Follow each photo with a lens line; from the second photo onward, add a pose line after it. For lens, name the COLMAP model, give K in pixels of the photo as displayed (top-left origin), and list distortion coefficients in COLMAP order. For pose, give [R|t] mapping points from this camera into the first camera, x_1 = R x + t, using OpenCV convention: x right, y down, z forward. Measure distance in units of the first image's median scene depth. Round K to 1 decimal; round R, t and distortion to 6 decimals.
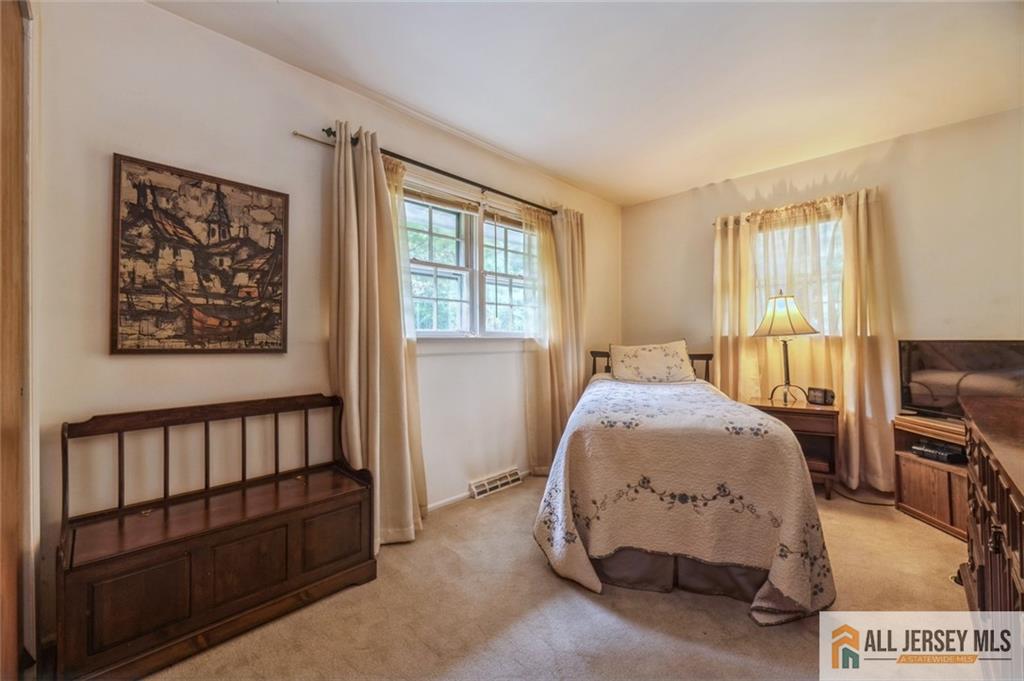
lens RADIAL K [[413.2, 0, 505.6], [0, 413.2, 338.7], [0, 0, 1]] dist [-0.003801, -0.000977]
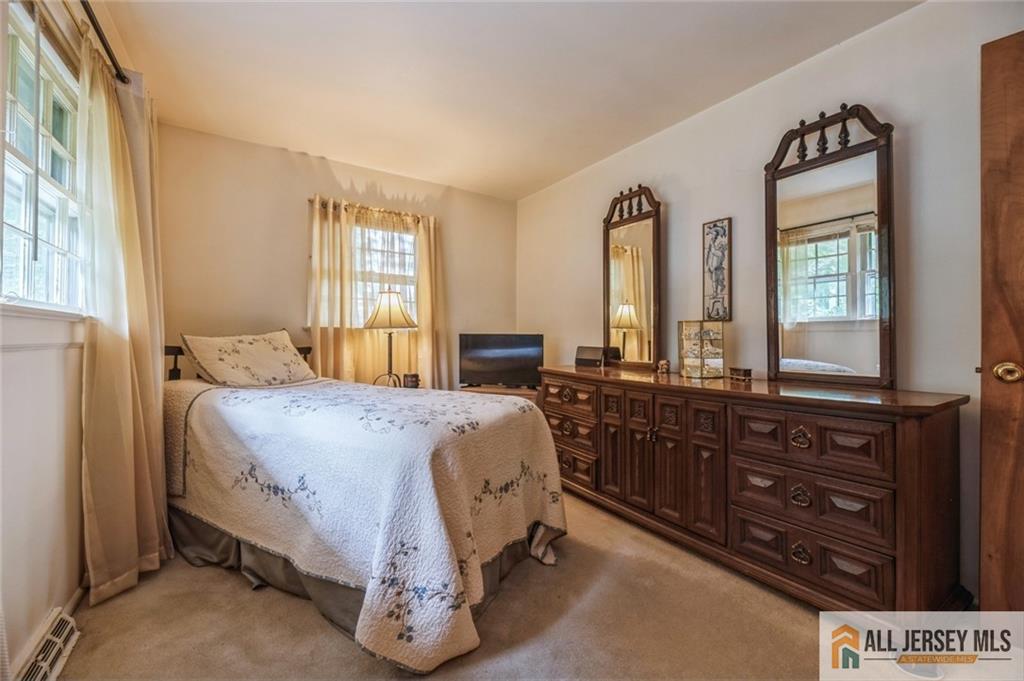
lens RADIAL K [[413.2, 0, 510.3], [0, 413.2, 338.0], [0, 0, 1]] dist [-0.003801, -0.000977]
pose [[0.208983, 0.010831, 0.977859, -0.313165], [-0.013838, 0.999871, -0.008117, 0.021715], [-0.977821, -0.011835, 0.209106, 0.460227]]
